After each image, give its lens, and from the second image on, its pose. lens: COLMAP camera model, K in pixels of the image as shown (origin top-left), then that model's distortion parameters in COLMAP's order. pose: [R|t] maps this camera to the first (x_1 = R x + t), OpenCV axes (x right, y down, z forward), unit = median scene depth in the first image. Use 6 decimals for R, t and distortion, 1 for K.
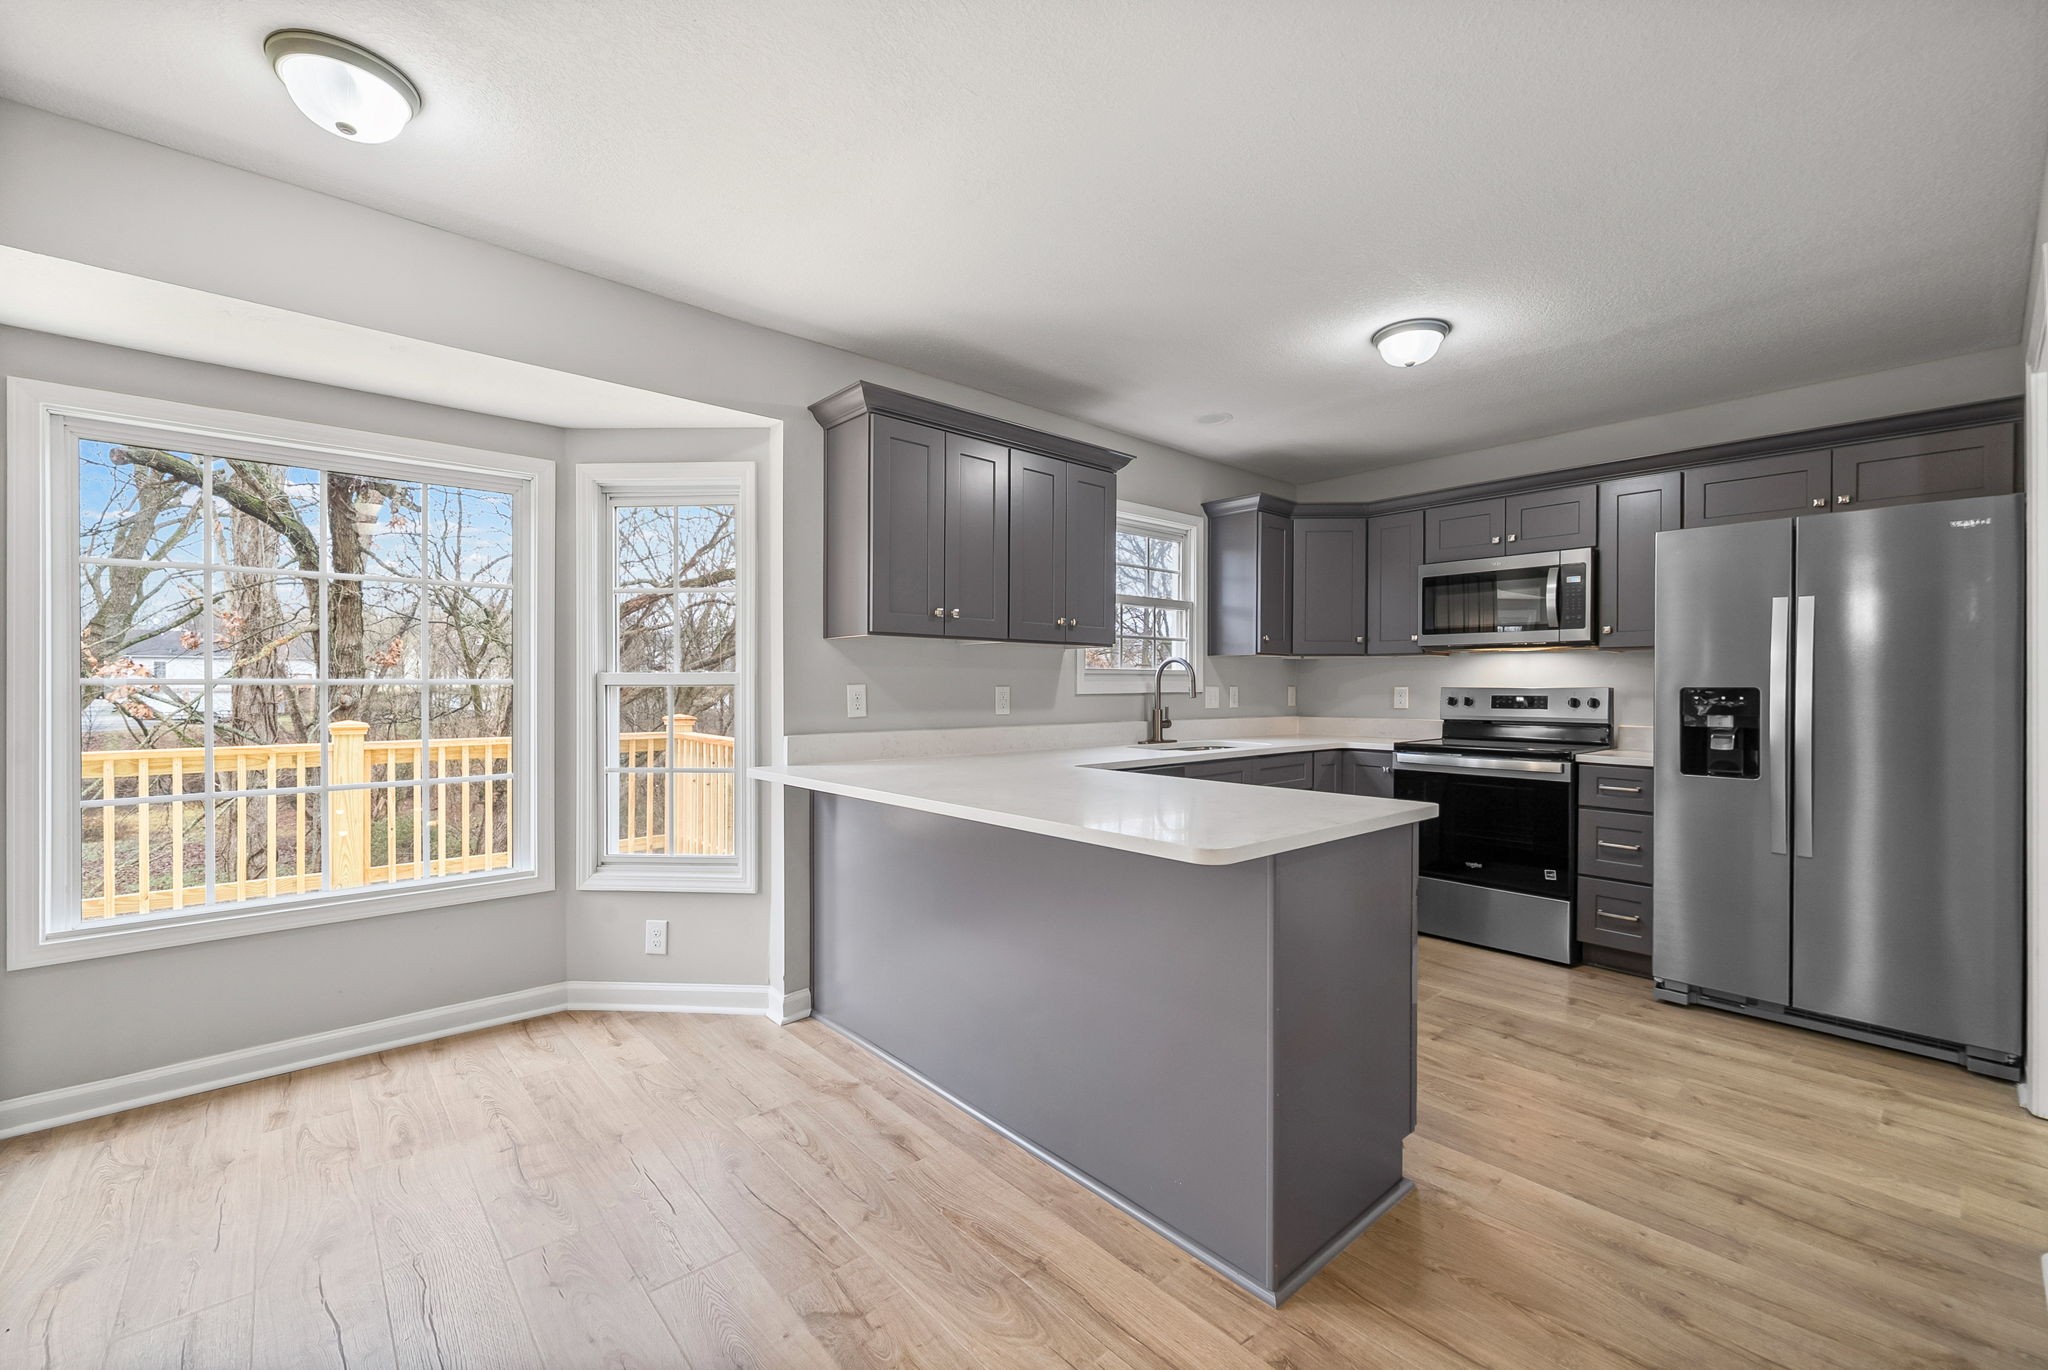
lens RADIAL K [[835.3, 0, 1001.0], [0, 835.3, 687.2], [0, 0, 1]] dist [0.000545, 0.000028]
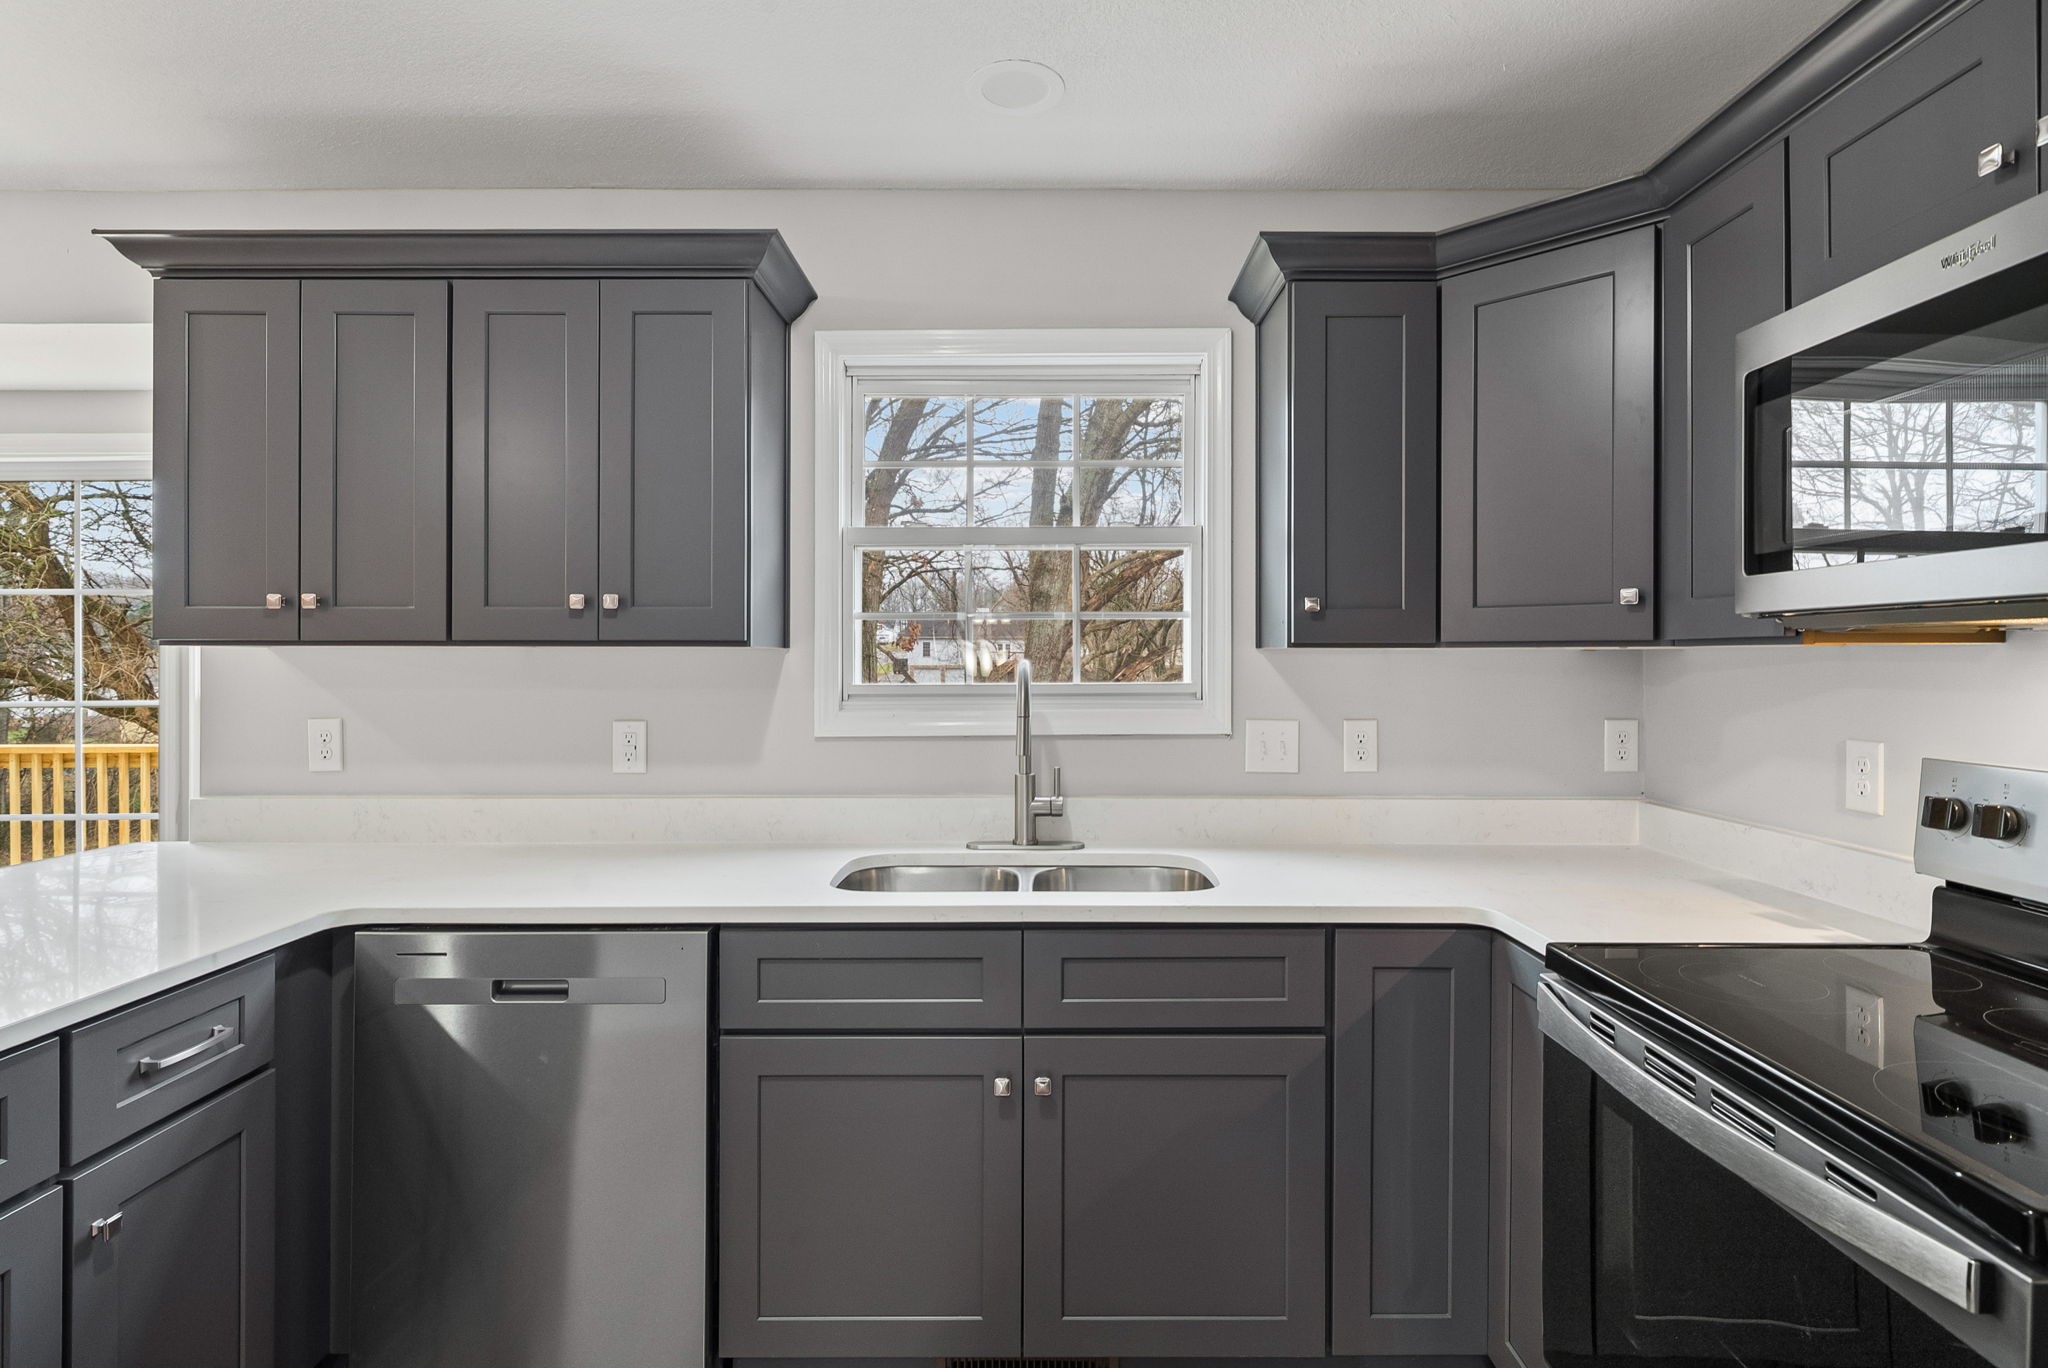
lens RADIAL K [[1033.6, 0, 1021.1], [0, 1033.6, 657.1], [0, 0, 1]] dist [0.001662, 0.000067]
pose [[0.757336, -0.005877, -0.652999, 0.633246], [0.001906, 0.999975, -0.006789, -0.037669], [0.653022, 0.003897, 0.757329, 0.663917]]
